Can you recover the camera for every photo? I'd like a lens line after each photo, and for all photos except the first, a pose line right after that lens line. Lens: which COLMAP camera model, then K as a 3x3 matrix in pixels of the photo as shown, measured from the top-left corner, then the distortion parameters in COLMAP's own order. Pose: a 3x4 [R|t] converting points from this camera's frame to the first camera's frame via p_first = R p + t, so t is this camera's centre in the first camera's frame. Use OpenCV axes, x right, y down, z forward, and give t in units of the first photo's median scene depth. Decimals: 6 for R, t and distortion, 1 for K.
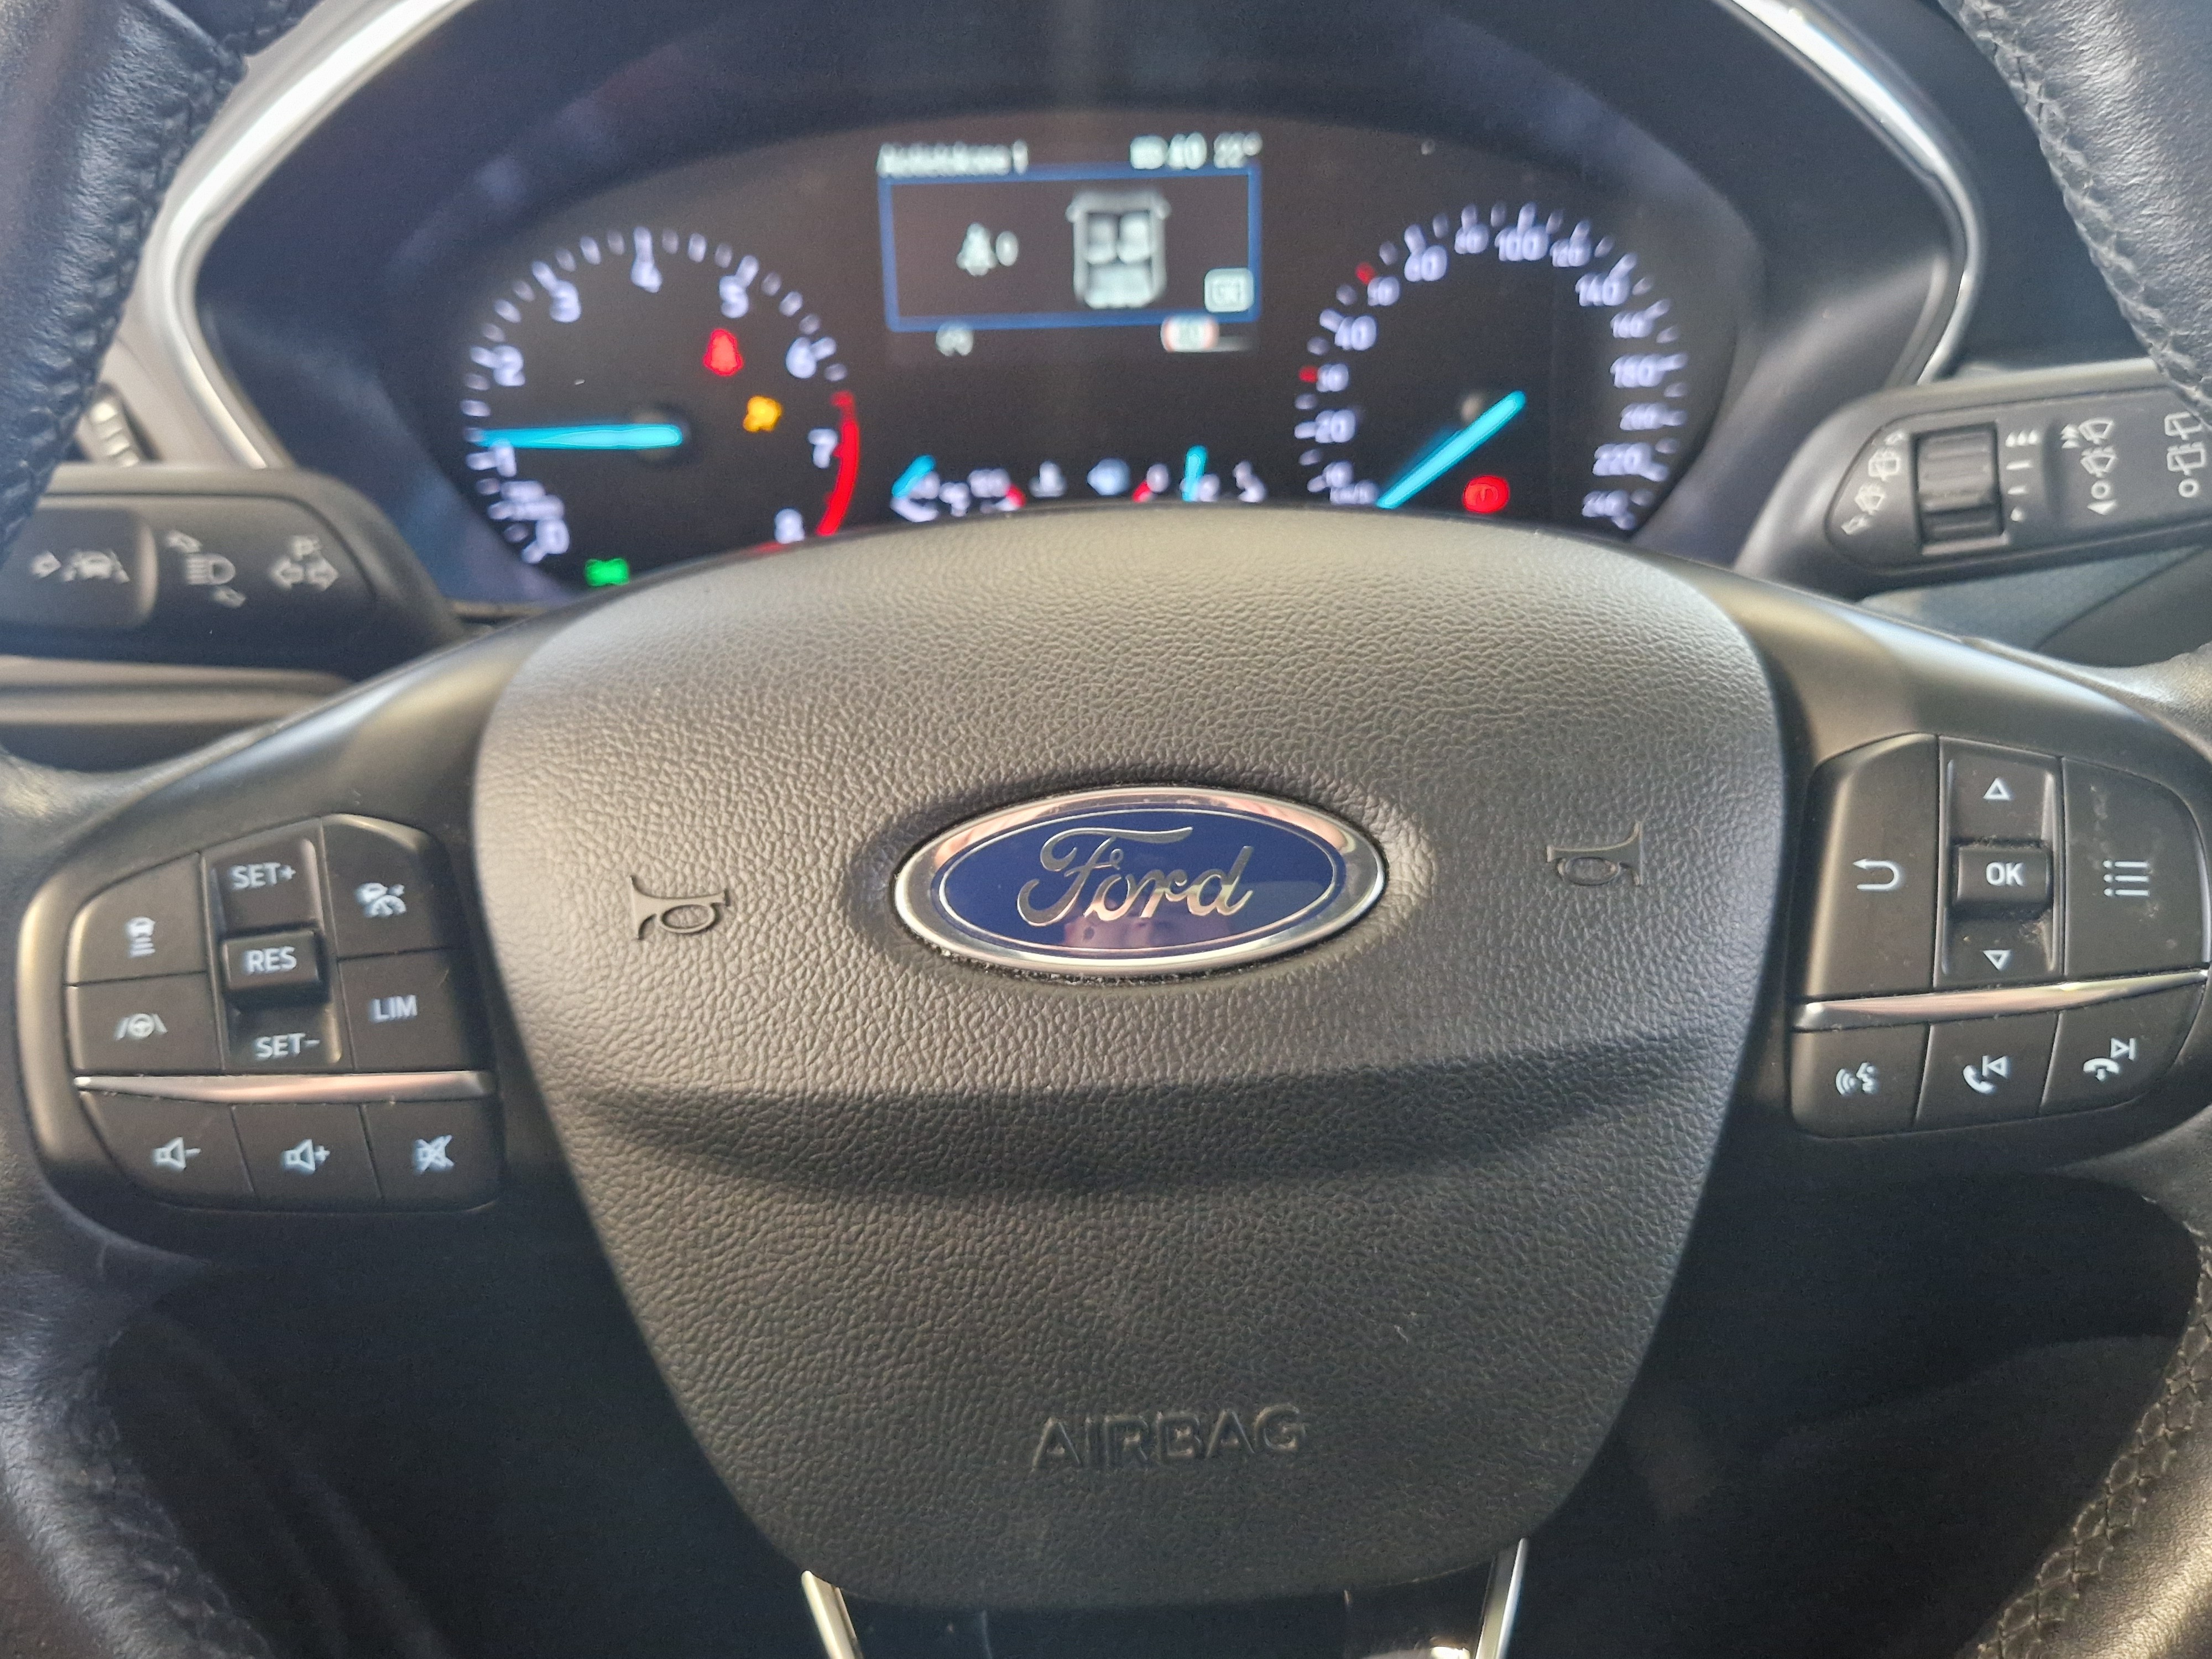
lens RADIAL K [[1869.3, 0, 1109.3], [0, 1869.3, 886.7], [0, 0, 1]] dist [0.006334, 0.000974]
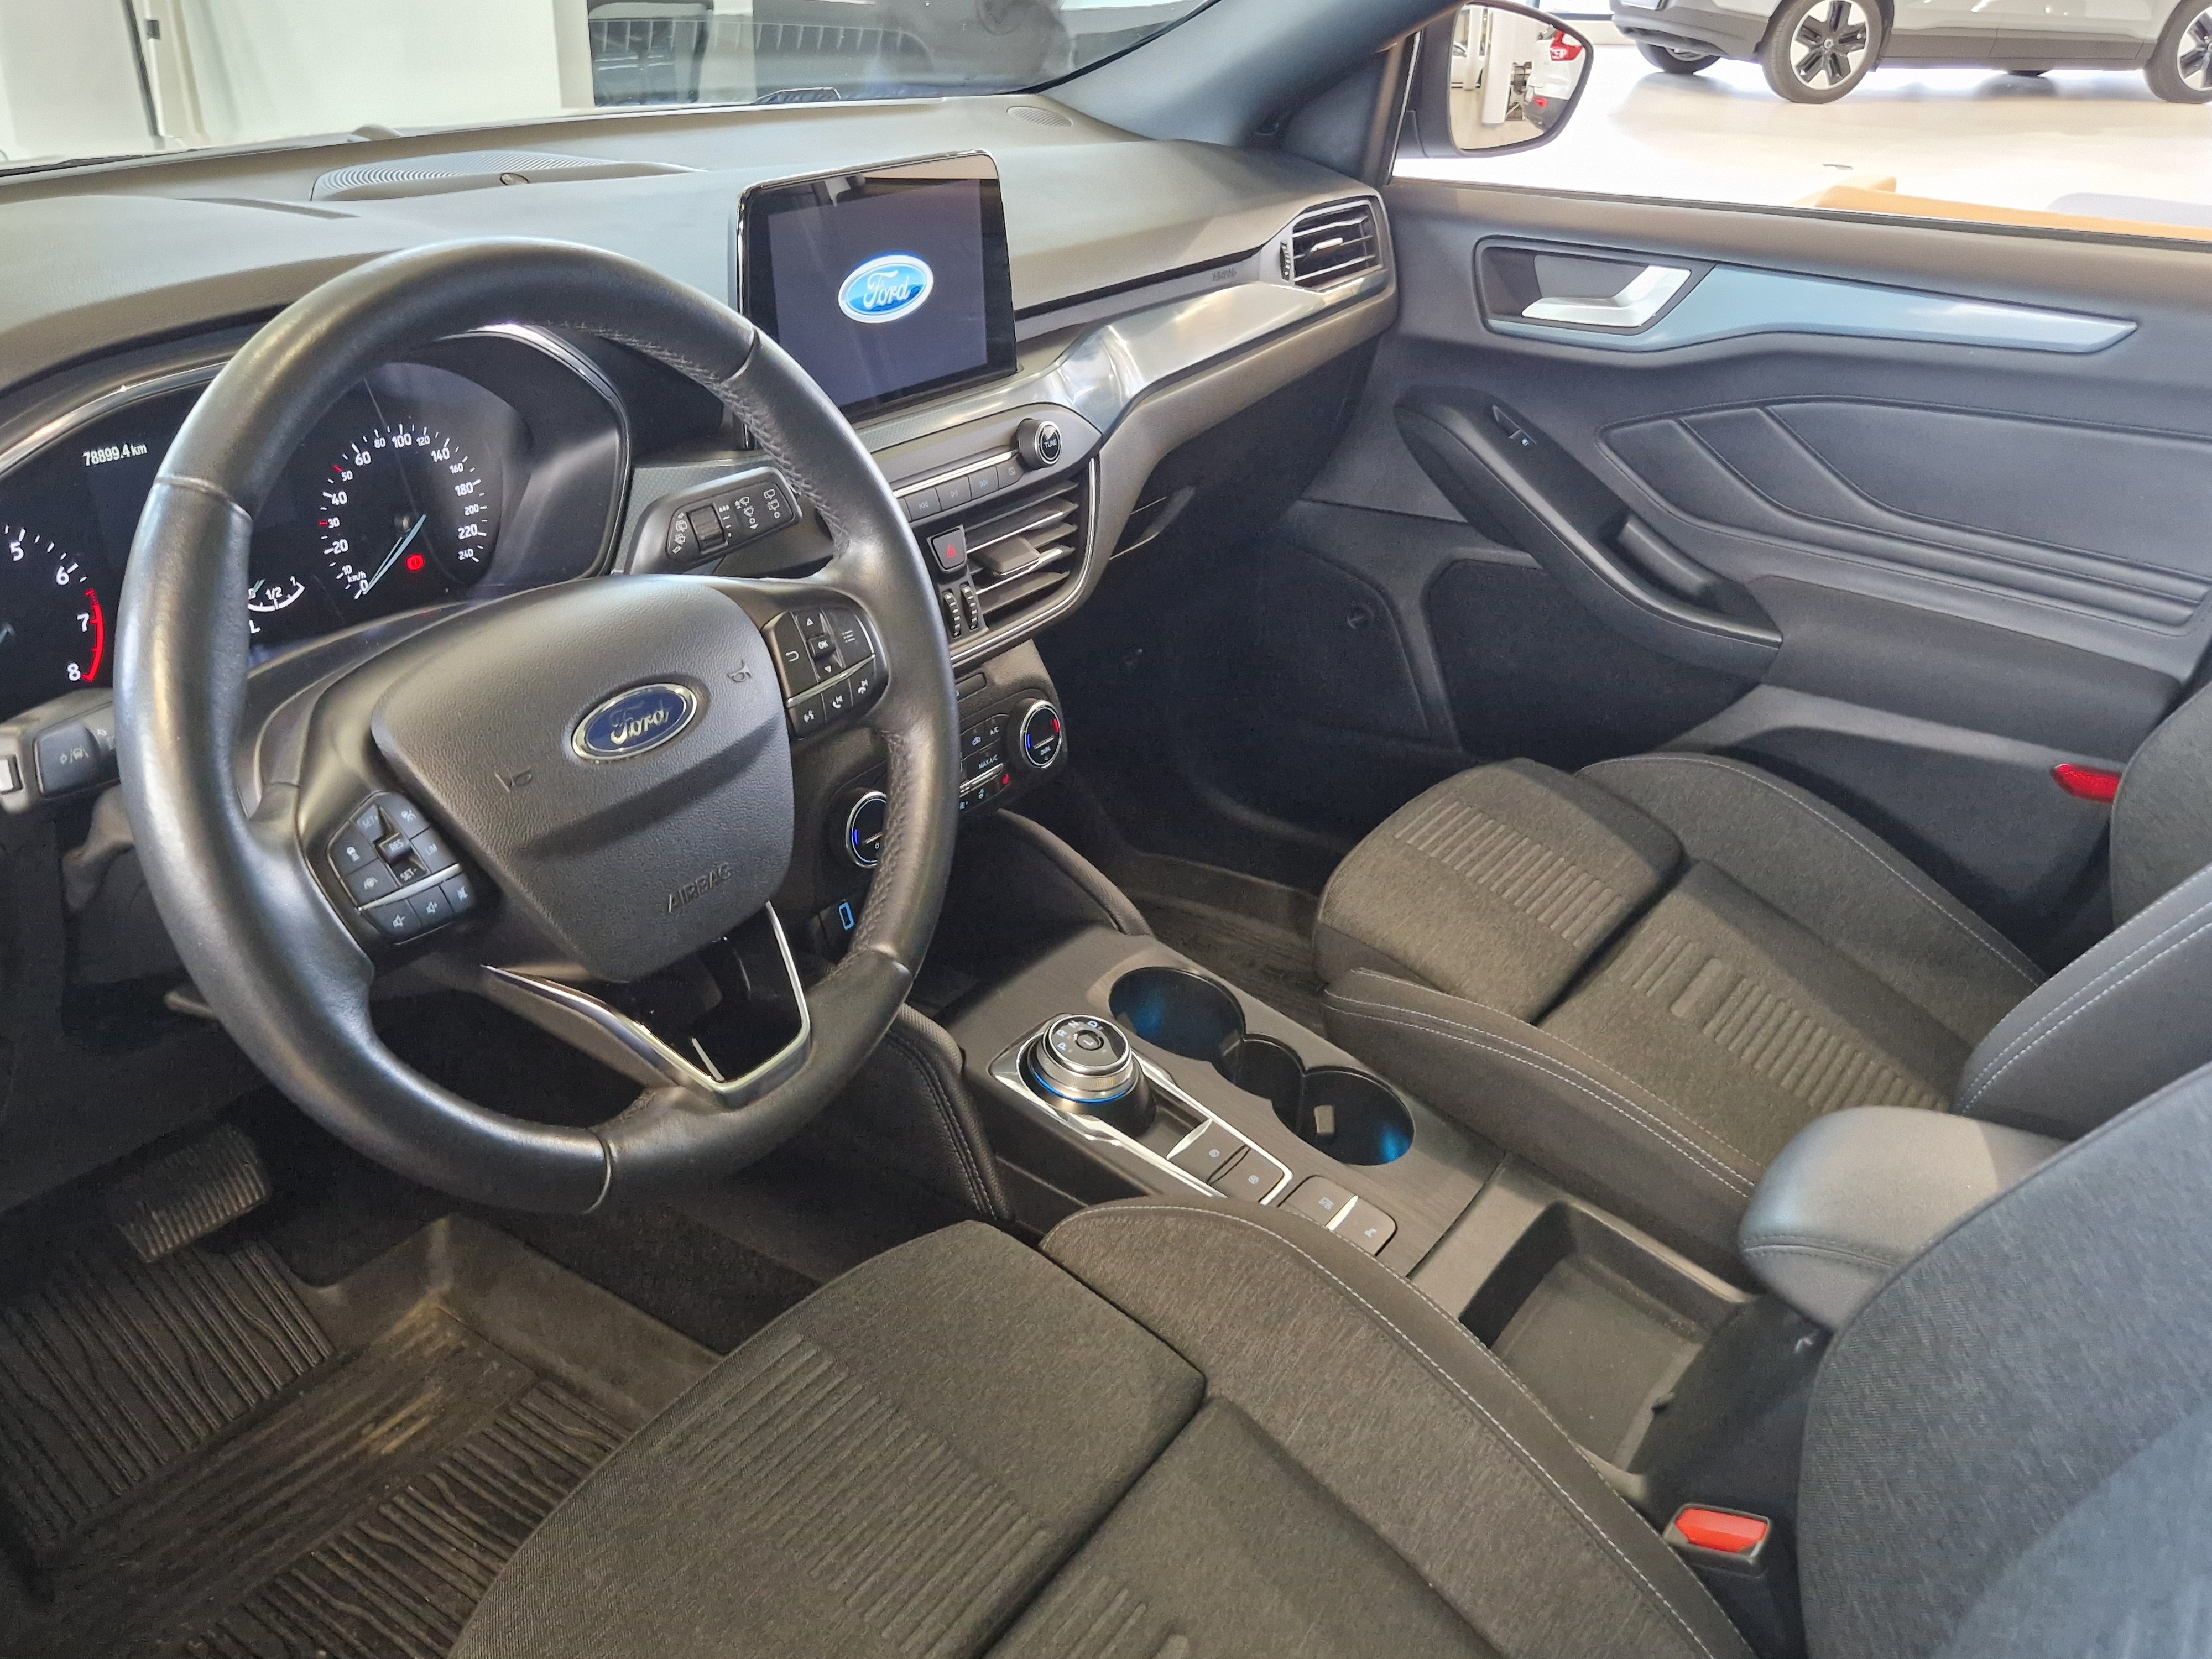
lens RADIAL K [[1889.5, 0, 1084.3], [0, 1889.5, 821.2], [0, 0, 1]] dist [0.056123, -0.014568]
pose [[0.563170, -0.331160, 0.757081, -1.047378], [0.316086, 0.932840, 0.172913, -0.080940], [-0.763498, 0.141924, 0.630023, -0.794057]]
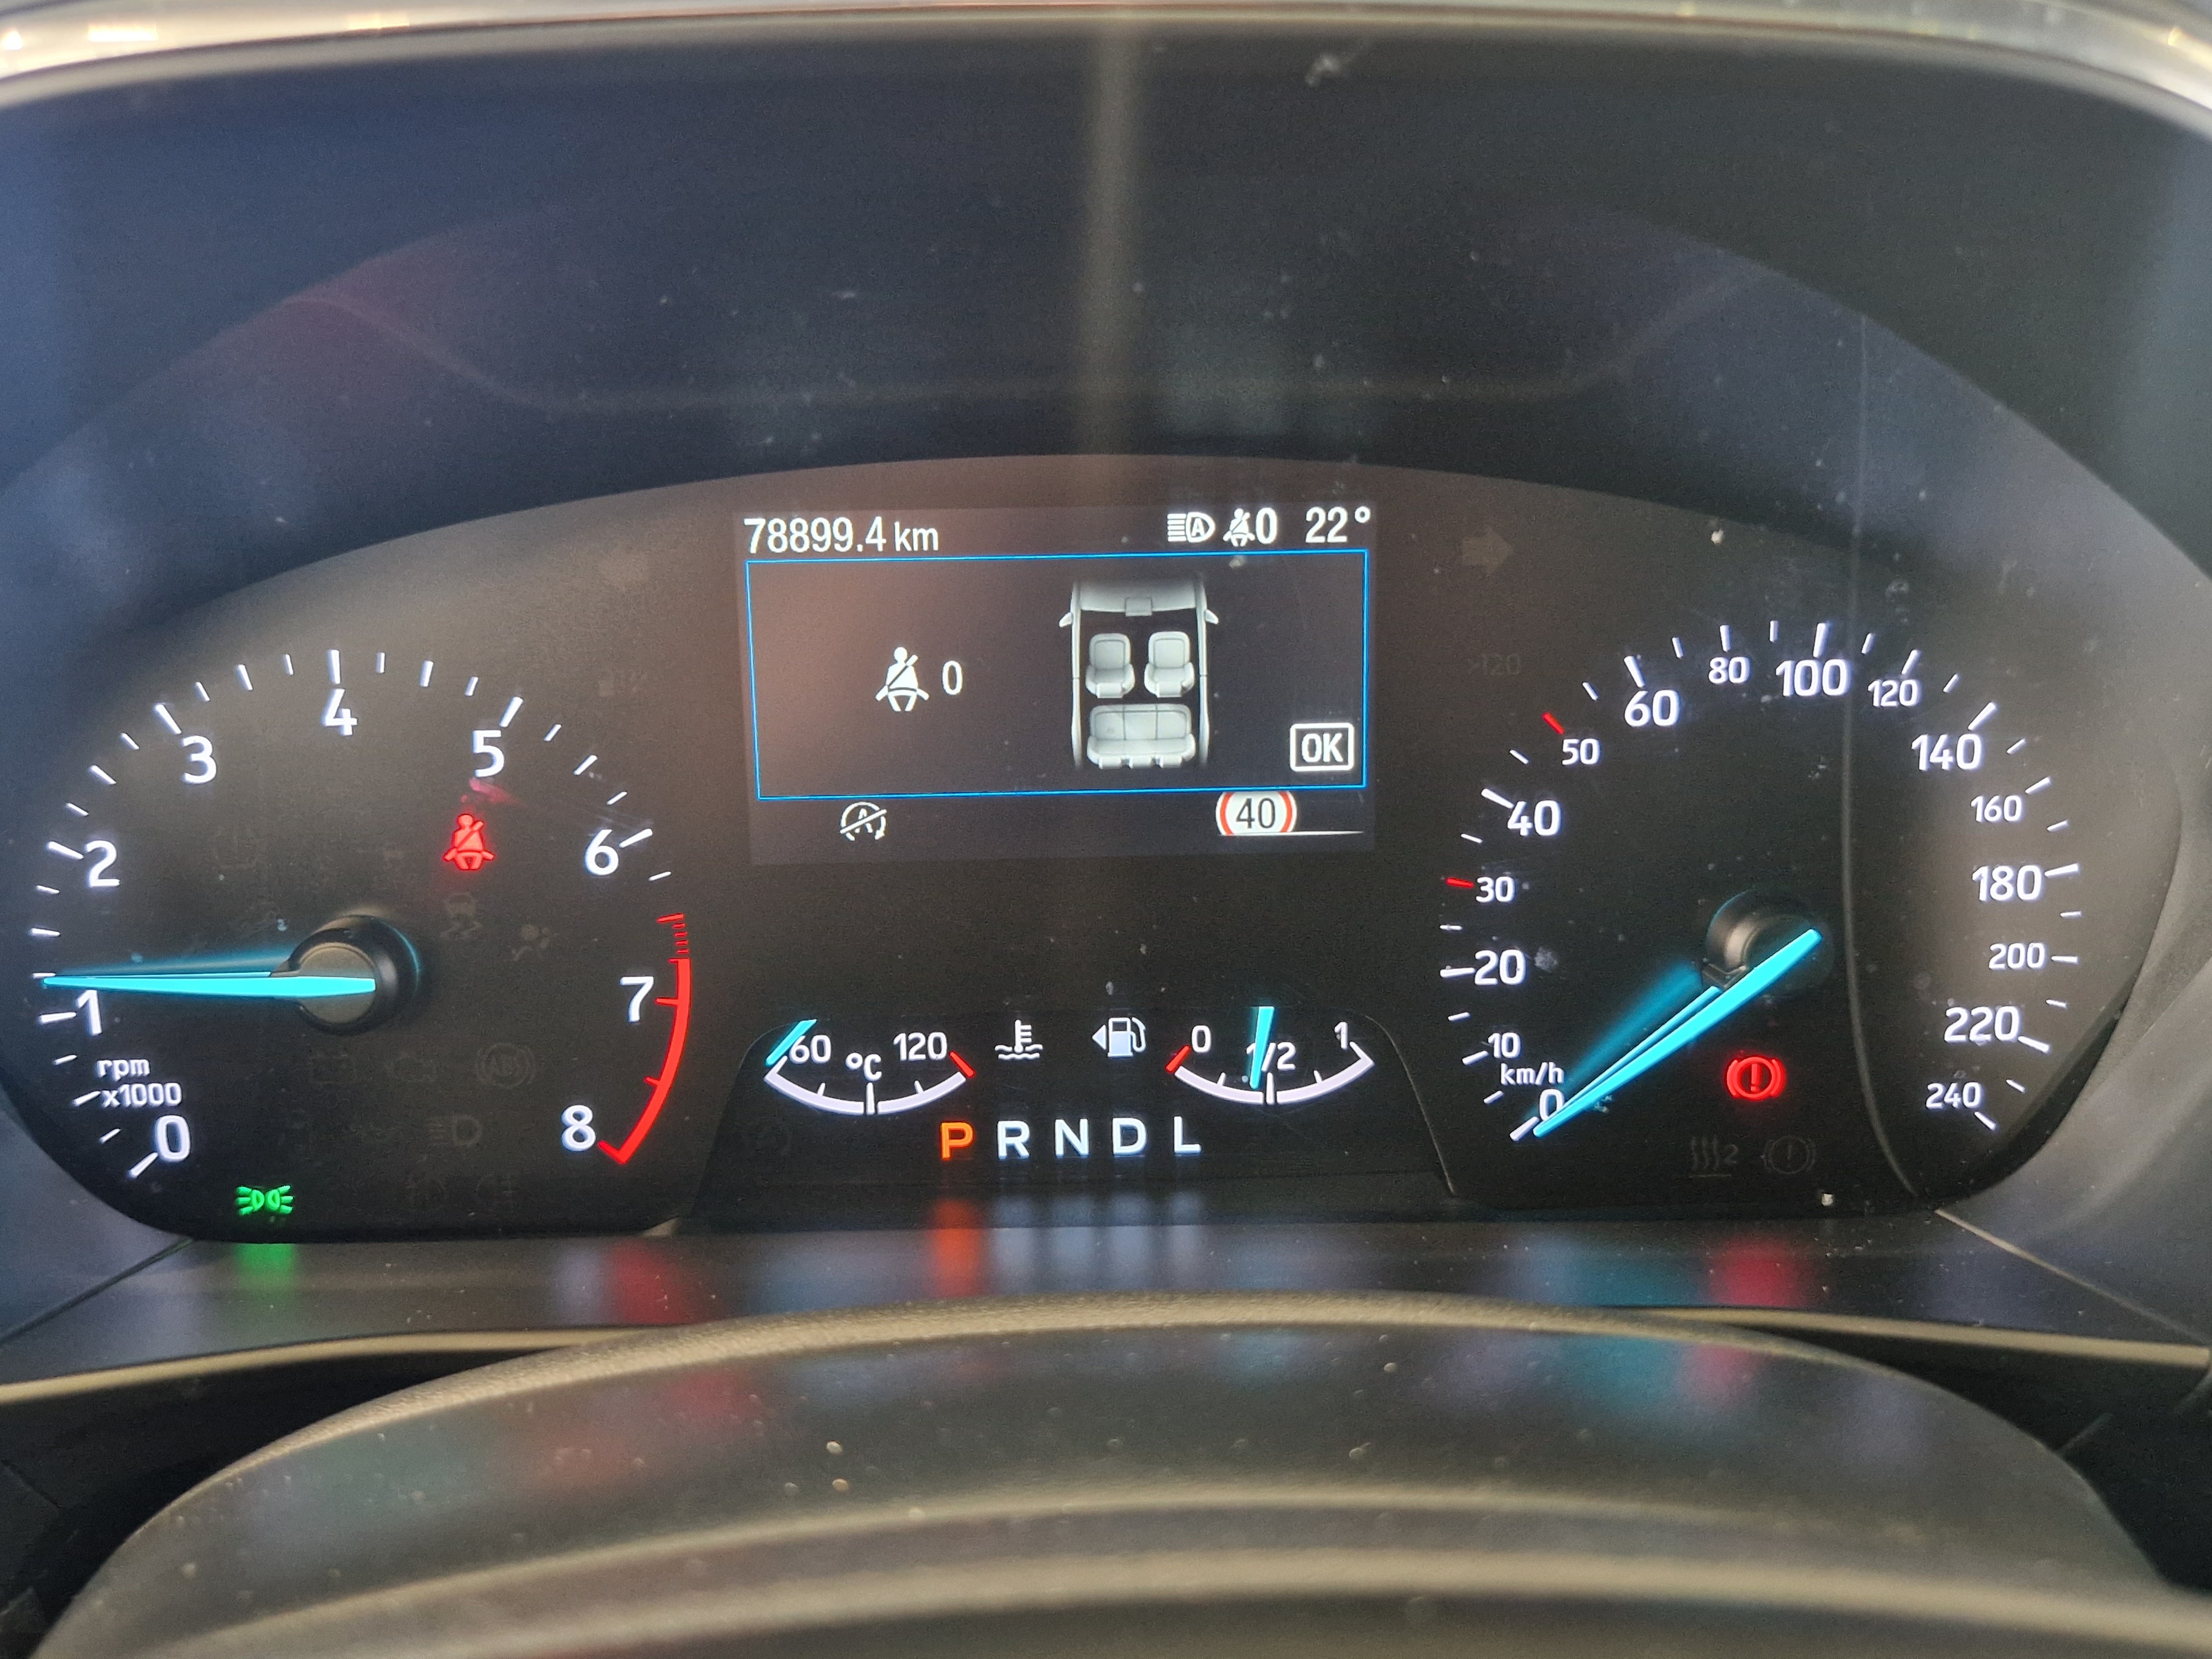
lens RADIAL K [[1794.4, 0, 1173.4], [0, 1794.4, 887.2], [0, 0, 1]] dist [-0.004909, -0.003659]
pose [[0.999907, 0.005866, 0.012342, 0.009112], [-0.003646, 0.984956, -0.172765, -0.175148], [-0.013170, 0.172704, 0.984886, 0.444735]]
